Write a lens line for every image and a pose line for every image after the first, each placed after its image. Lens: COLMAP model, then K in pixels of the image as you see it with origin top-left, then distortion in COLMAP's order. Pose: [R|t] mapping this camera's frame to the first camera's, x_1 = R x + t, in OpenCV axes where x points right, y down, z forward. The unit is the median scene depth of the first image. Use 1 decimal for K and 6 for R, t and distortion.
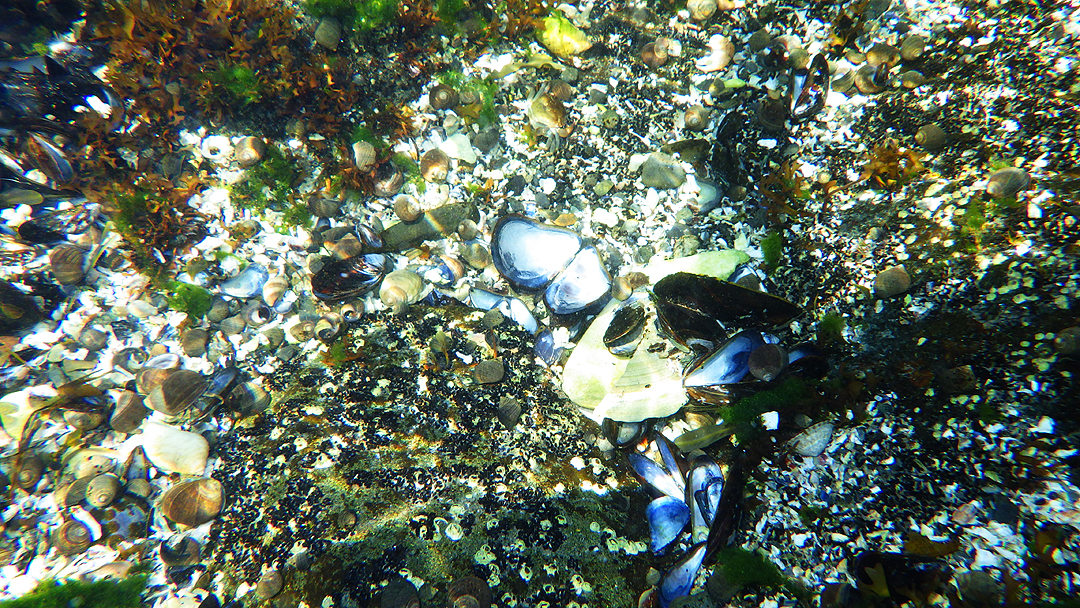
lens RADIAL K [[878.2, 0, 539.7], [0, 878.2, 302.3], [0, 0, 1]] dist [0.202179, 0.029416]
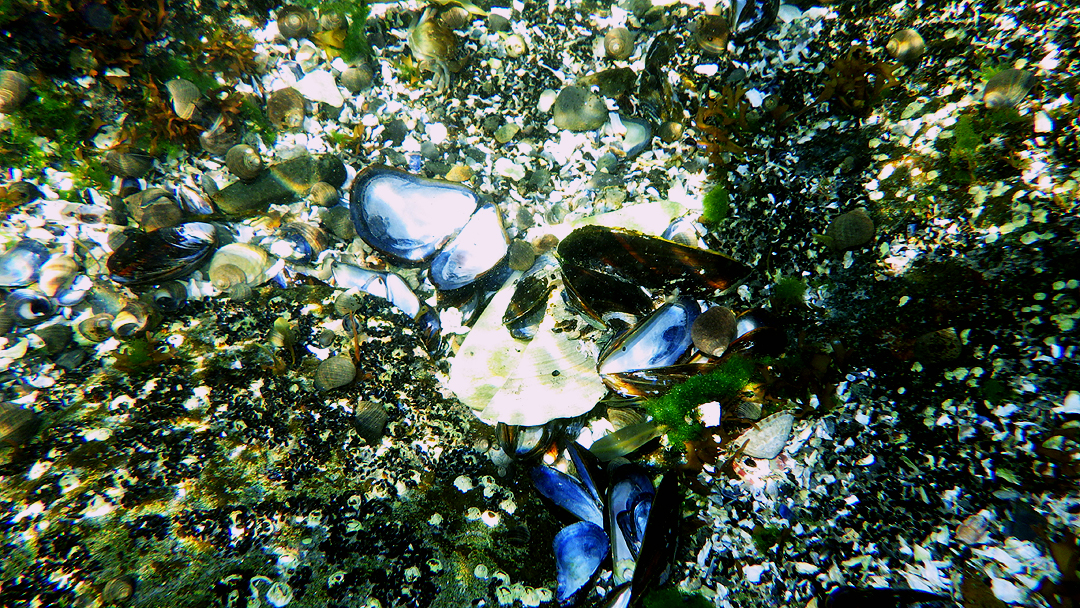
lens RADIAL K [[878.2, 0, 535.4], [0, 878.2, 302.1], [0, 0, 1]] dist [0.202179, 0.029416]
pose [[0.998820, -0.046824, 0.012866, 0.096348], [0.046745, 0.998886, 0.006406, 0.023700], [-0.013151, -0.005797, 0.999897, 0.231229]]
